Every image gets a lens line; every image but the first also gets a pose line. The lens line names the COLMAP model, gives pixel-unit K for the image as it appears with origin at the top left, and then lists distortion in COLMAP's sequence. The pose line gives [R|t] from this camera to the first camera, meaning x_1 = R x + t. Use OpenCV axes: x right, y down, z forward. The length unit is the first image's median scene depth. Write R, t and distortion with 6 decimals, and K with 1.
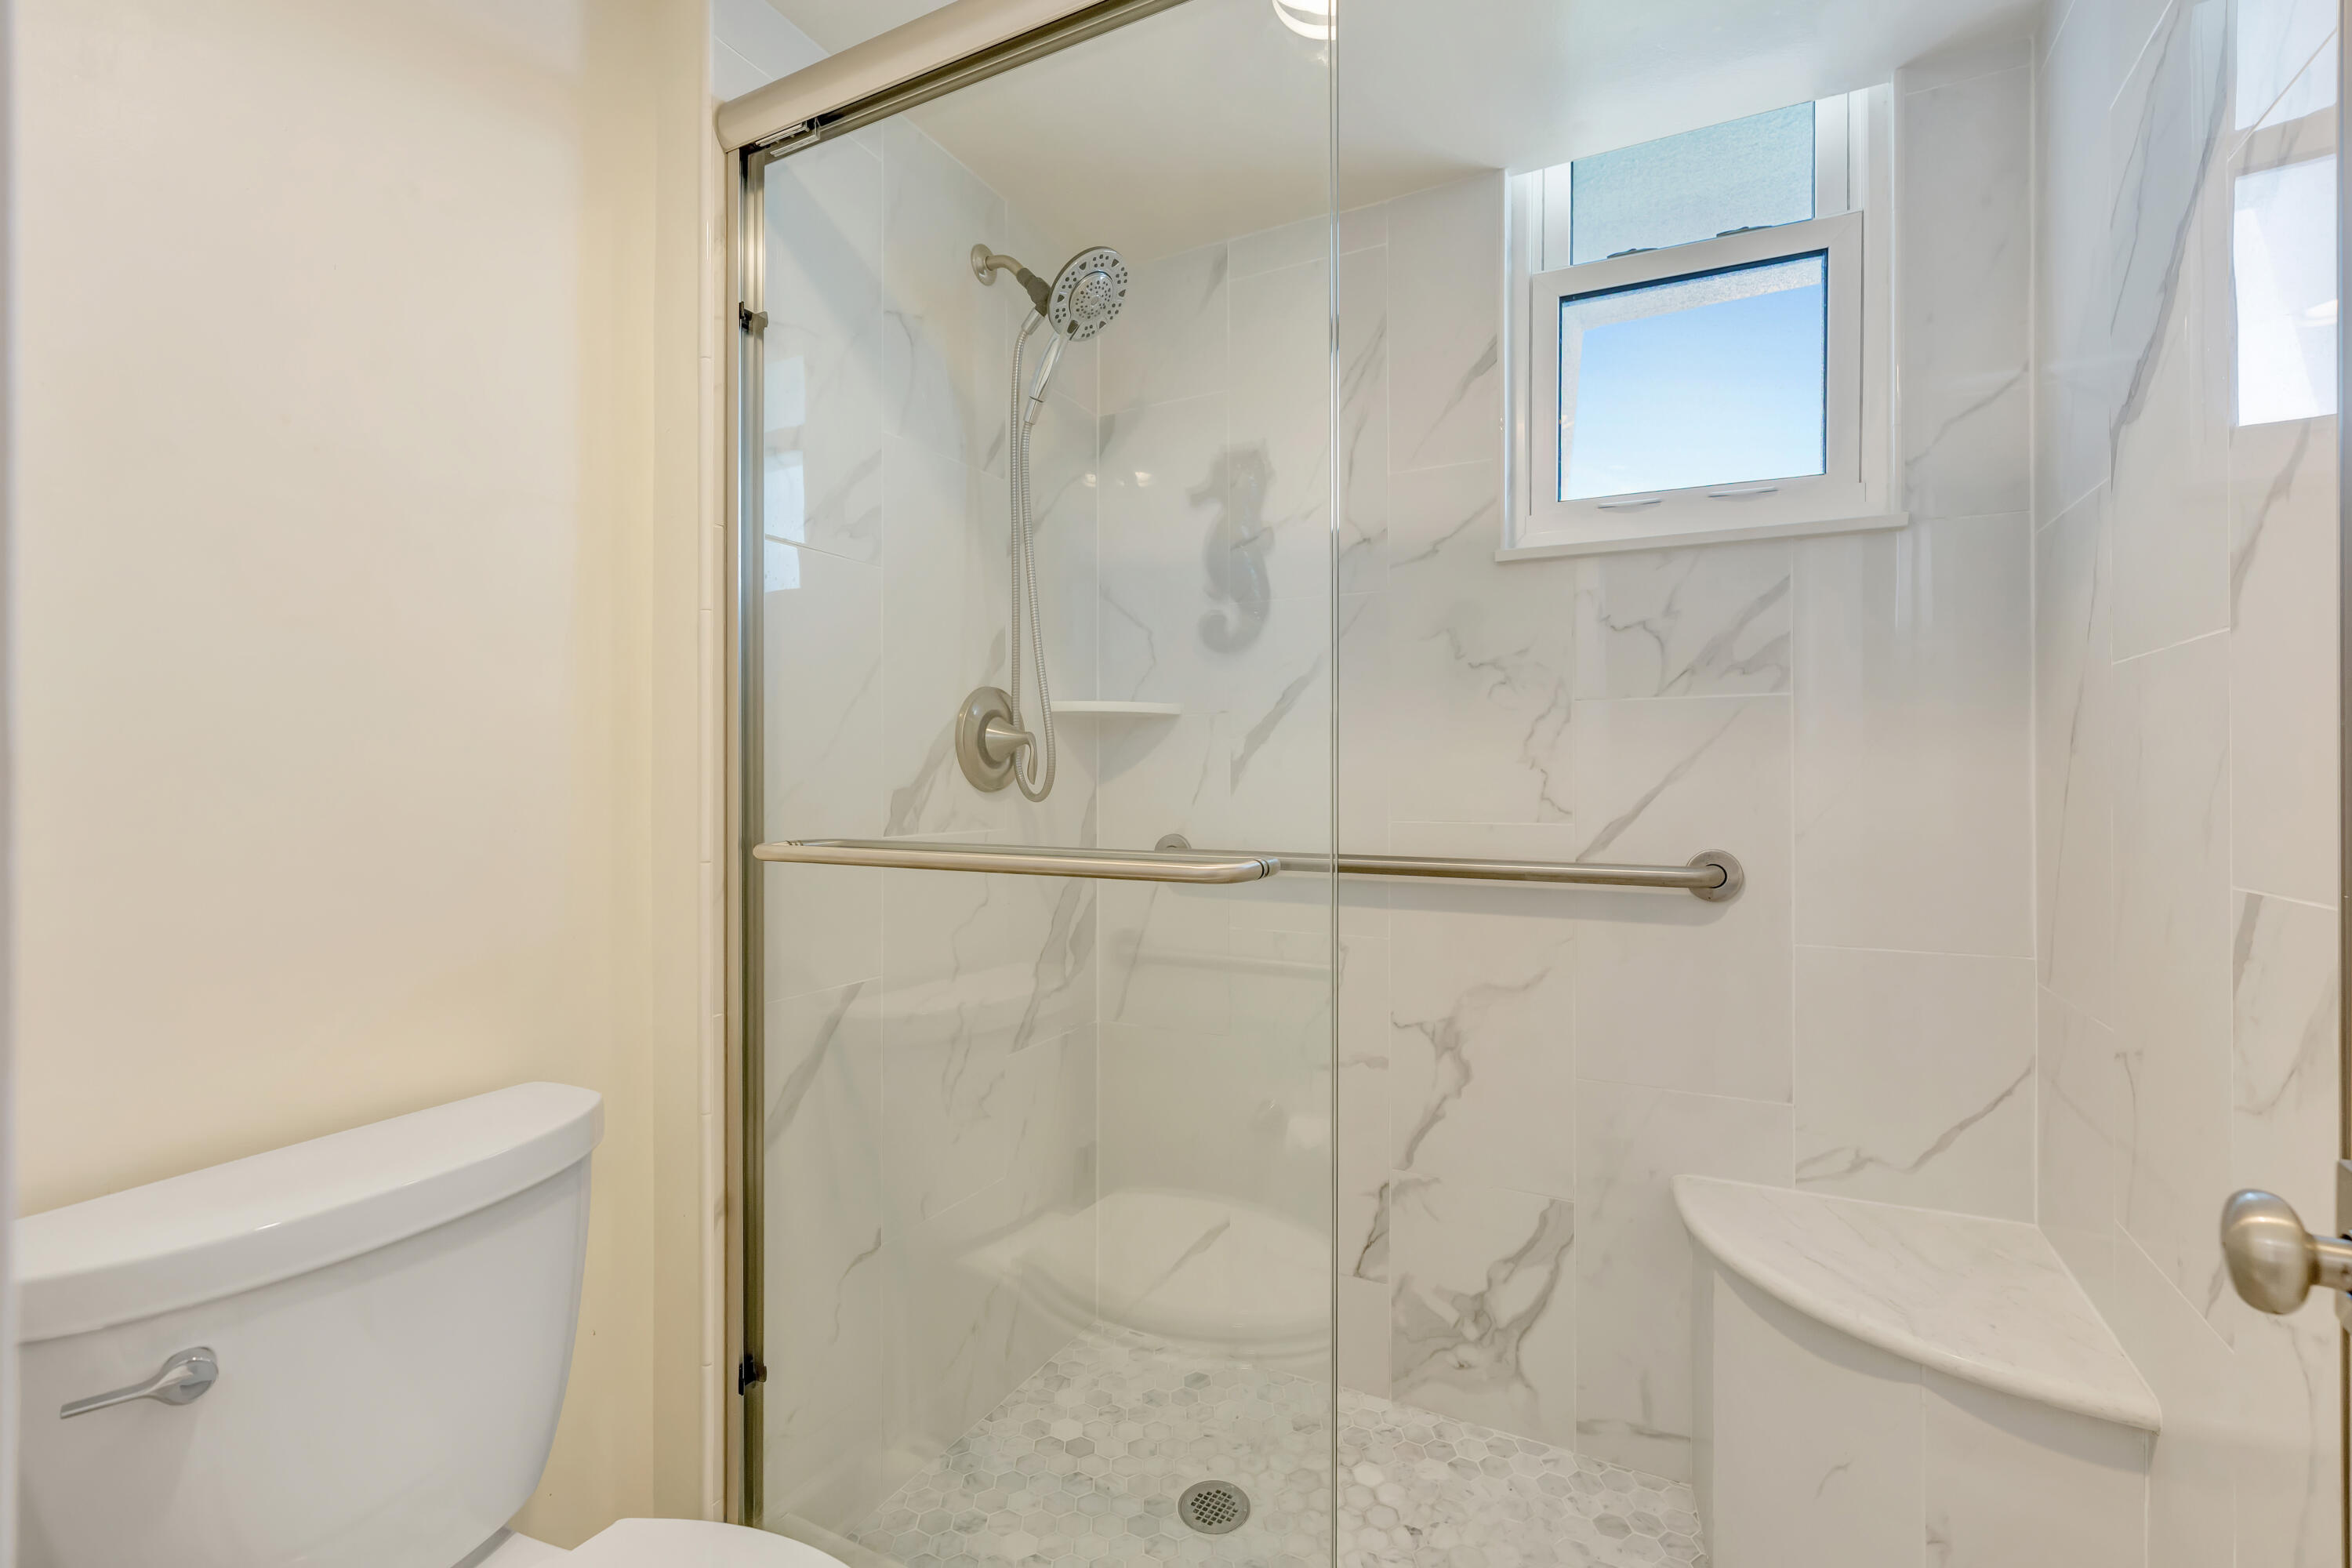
lens RADIAL K [[1051.4, 0, 1178.3], [0, 1051.4, 777.9], [0, 0, 1]] dist [-0.005066, -0.000004]
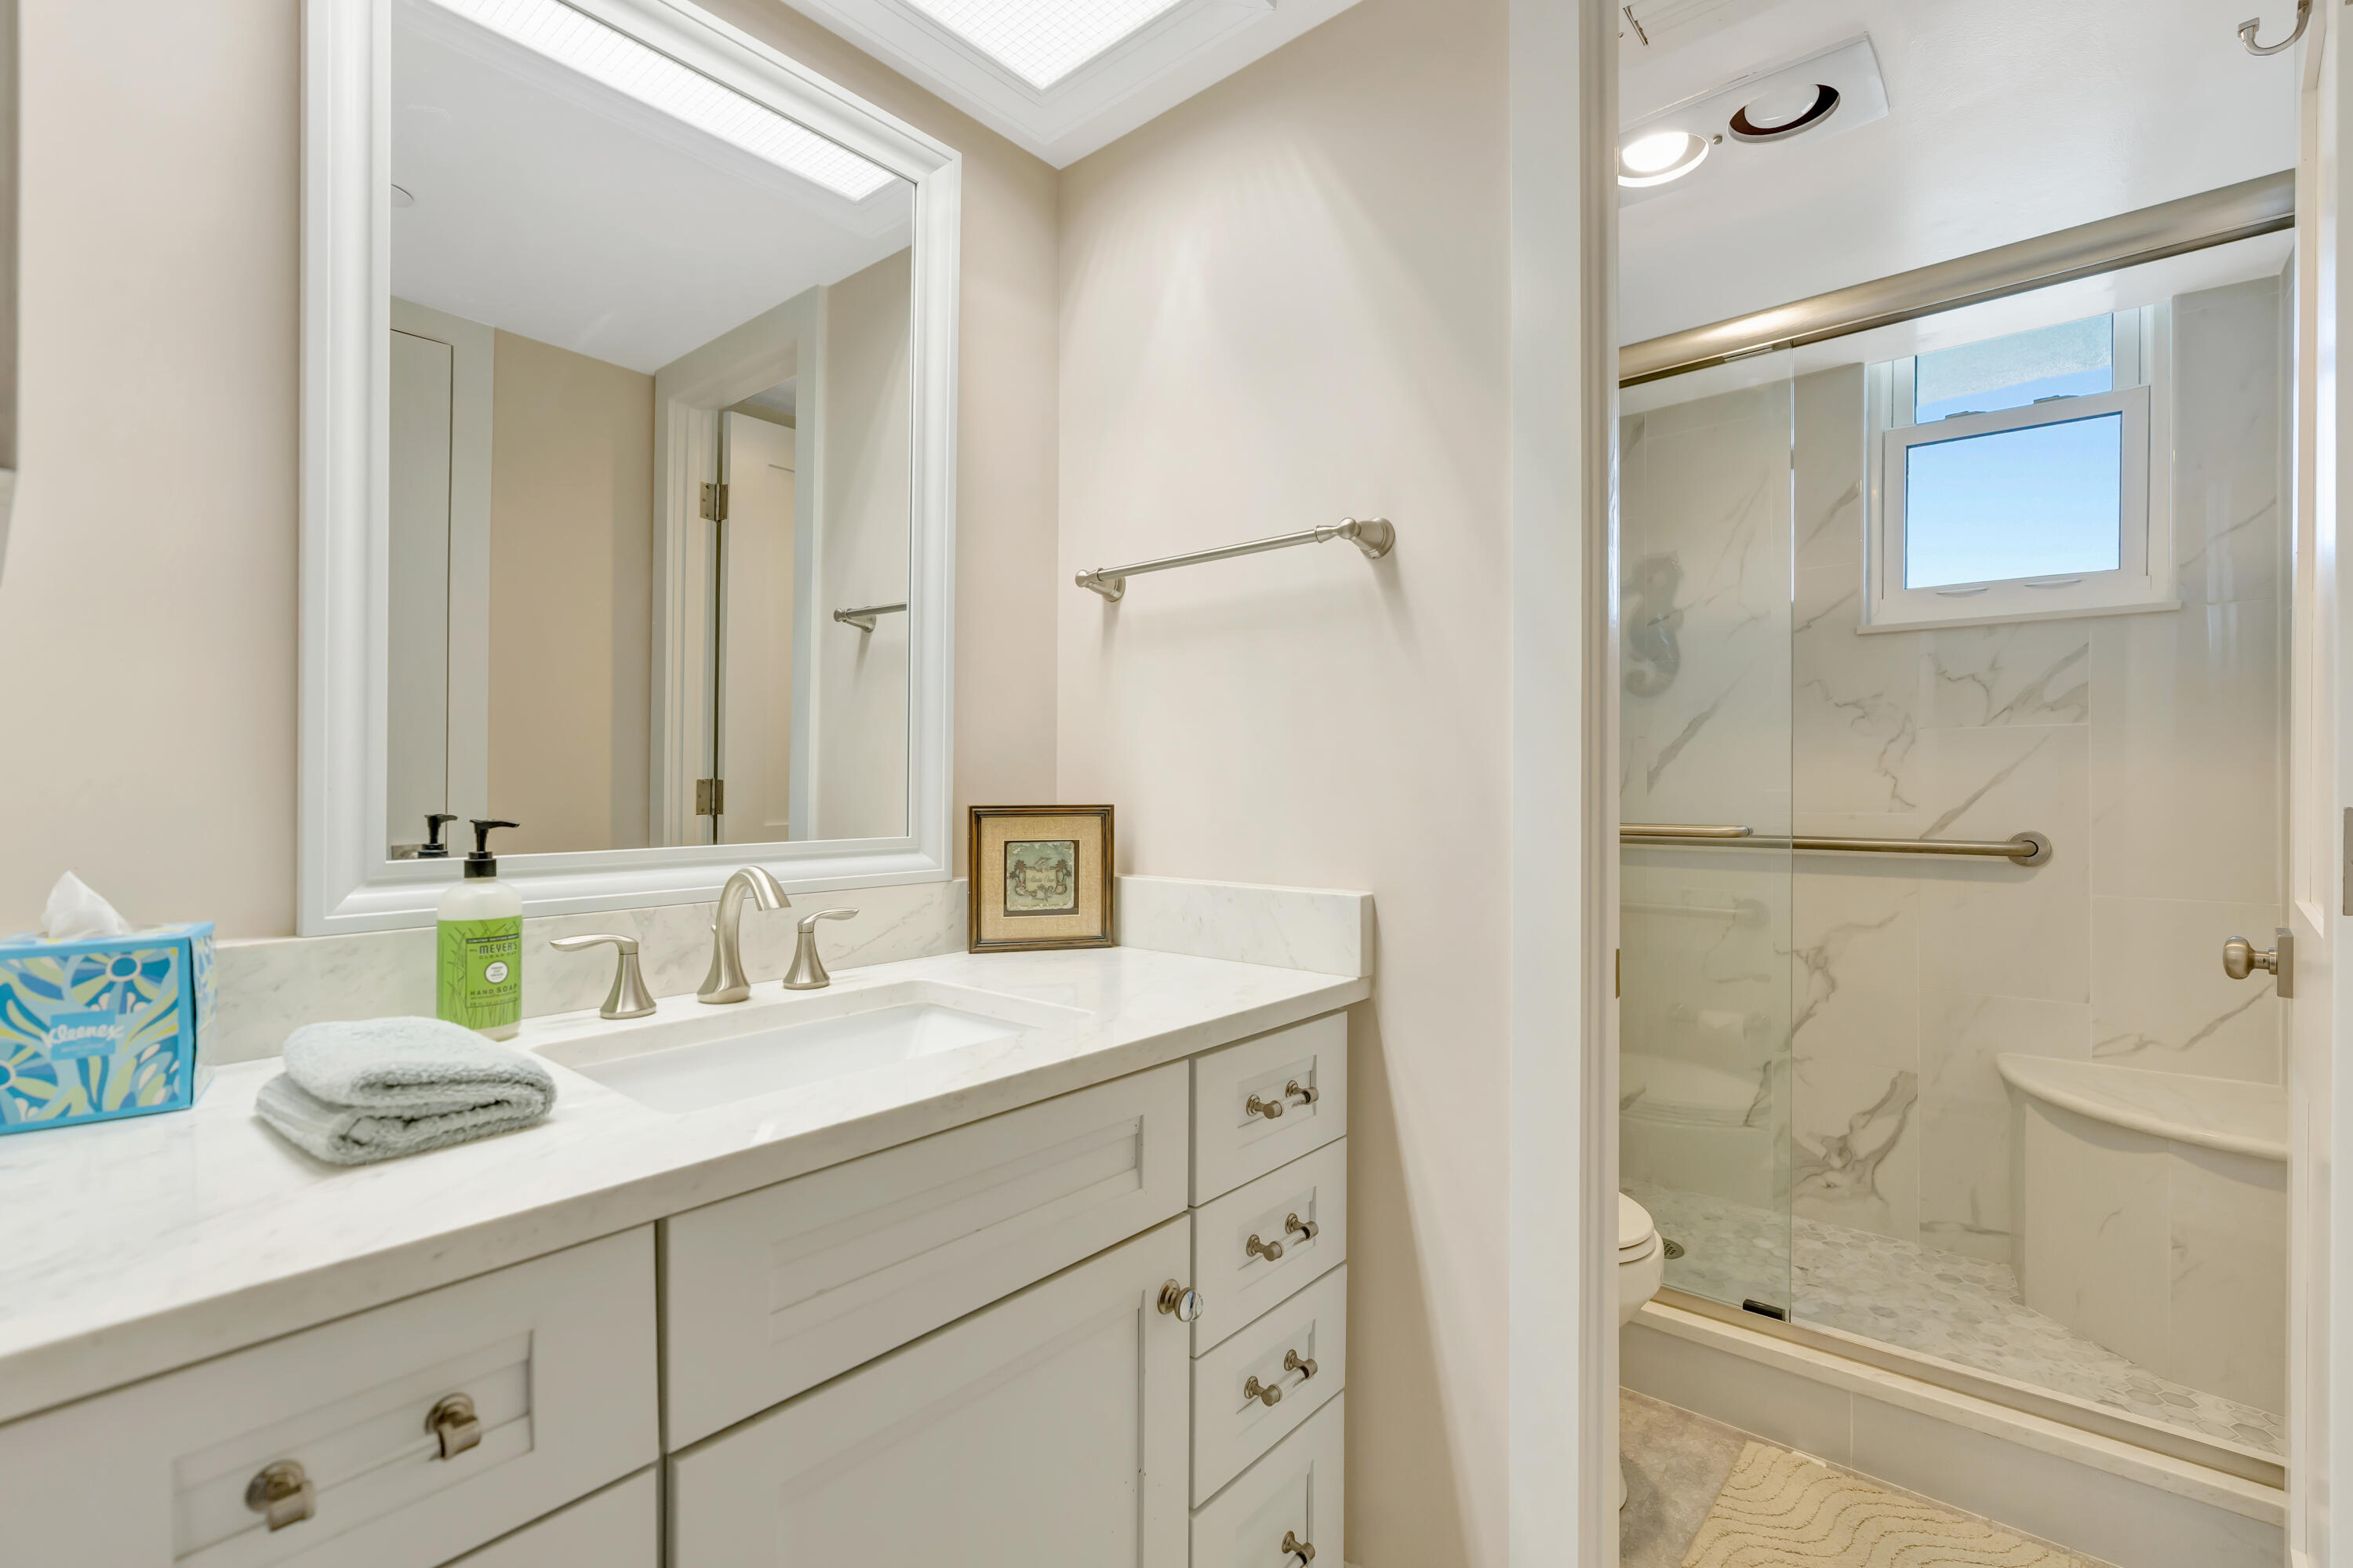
lens RADIAL K [[1051.9, 0, 1165.4], [0, 1051.9, 788.5], [0, 0, 1]] dist [-0.005066, -0.000004]
pose [[0.972281, -0.002885, -0.233799, -0.297696], [0.005059, 0.999949, 0.008698, -0.009098], [0.233762, -0.009639, 0.972246, -0.657152]]
